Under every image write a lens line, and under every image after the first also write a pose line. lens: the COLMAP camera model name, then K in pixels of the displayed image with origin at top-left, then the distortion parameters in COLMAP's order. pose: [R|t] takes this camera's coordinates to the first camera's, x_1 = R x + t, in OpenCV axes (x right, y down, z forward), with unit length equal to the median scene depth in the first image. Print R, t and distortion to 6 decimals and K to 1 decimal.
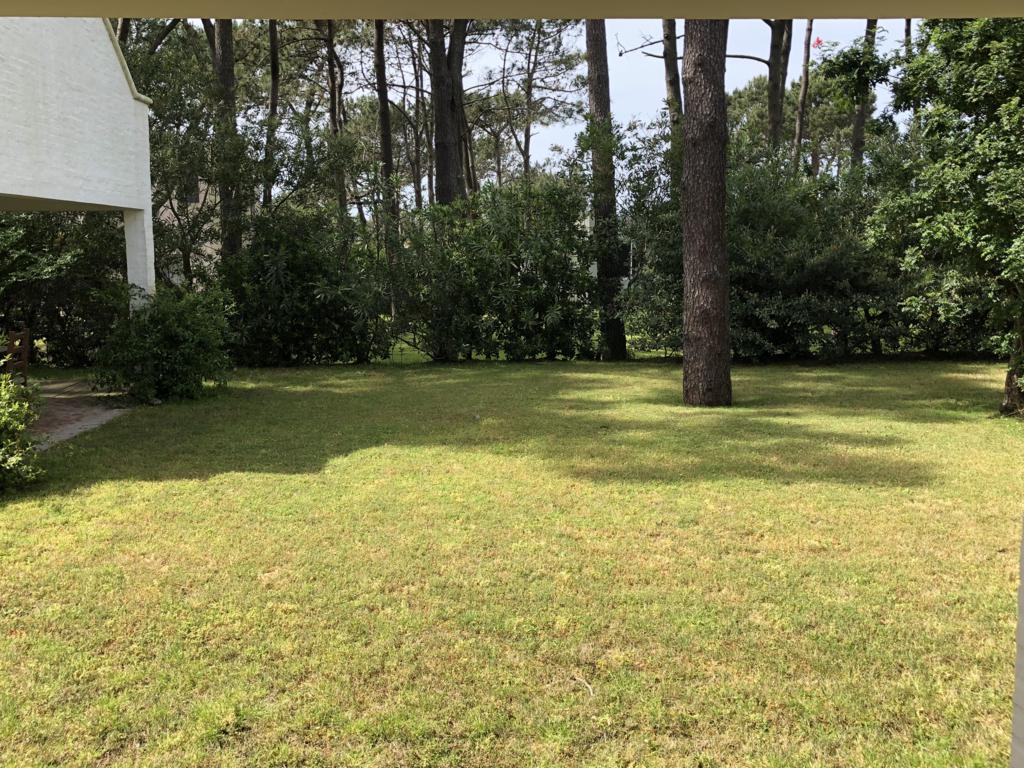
lens RADIAL K [[986.9, 0, 510.5], [0, 986.9, 384.2], [0, 0, 1]] dist [-0.008874, 0.000000]
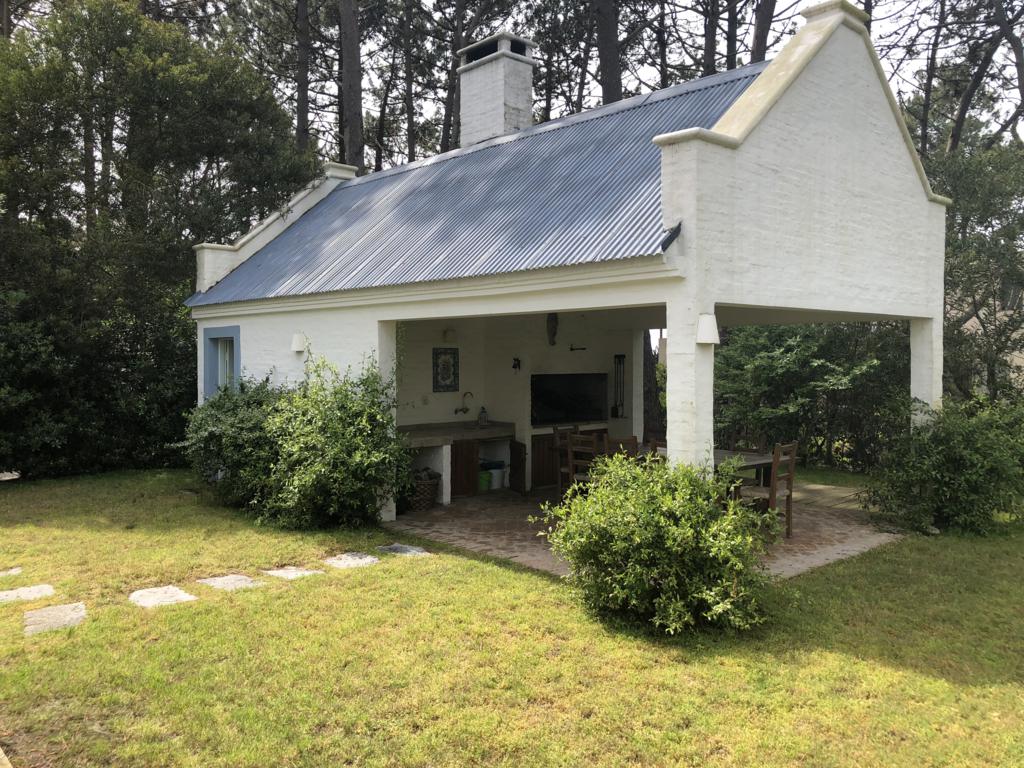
lens RADIAL K [[837.1, 0, 510.1], [0, 837.1, 377.3], [0, 0, 1]] dist [0.015158, -0.013245]
pose [[0.657707, 0.016565, -0.753091, -0.042188], [-0.099189, 0.992957, -0.064785, -0.033225], [0.746715, 0.117308, 0.654719, 0.203892]]
